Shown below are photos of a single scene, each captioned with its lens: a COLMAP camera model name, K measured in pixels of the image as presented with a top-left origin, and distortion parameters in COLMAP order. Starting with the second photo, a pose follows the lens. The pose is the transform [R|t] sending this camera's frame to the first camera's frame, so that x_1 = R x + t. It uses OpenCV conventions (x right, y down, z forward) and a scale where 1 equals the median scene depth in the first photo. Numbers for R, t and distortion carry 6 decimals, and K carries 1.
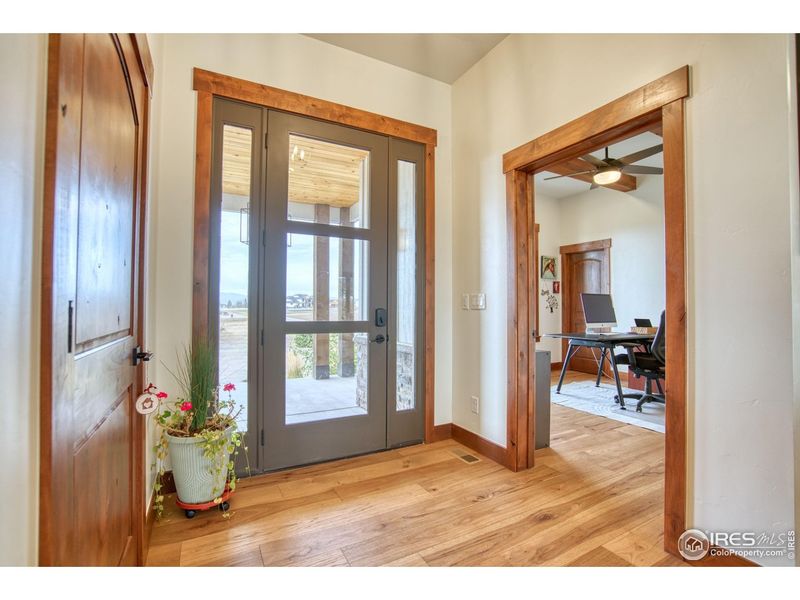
lens RADIAL K [[368.3, 0, 405.6], [0, 368.3, 298.5], [0, 0, 1]] dist [-0.035366, -0.000410]
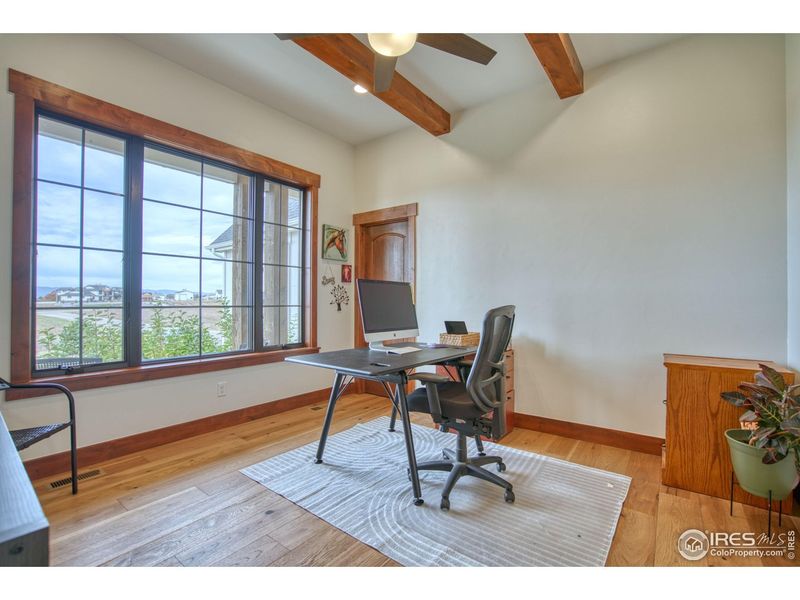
lens RADIAL K [[368.3, 0, 403.1], [0, 368.3, 296.7], [0, 0, 1]] dist [-0.035366, -0.000410]
pose [[0.911750, 0.001236, 0.410743, 0.232897], [-0.006704, 0.999907, 0.011871, 0.003598], [-0.410691, -0.013577, 0.911674, 0.343565]]
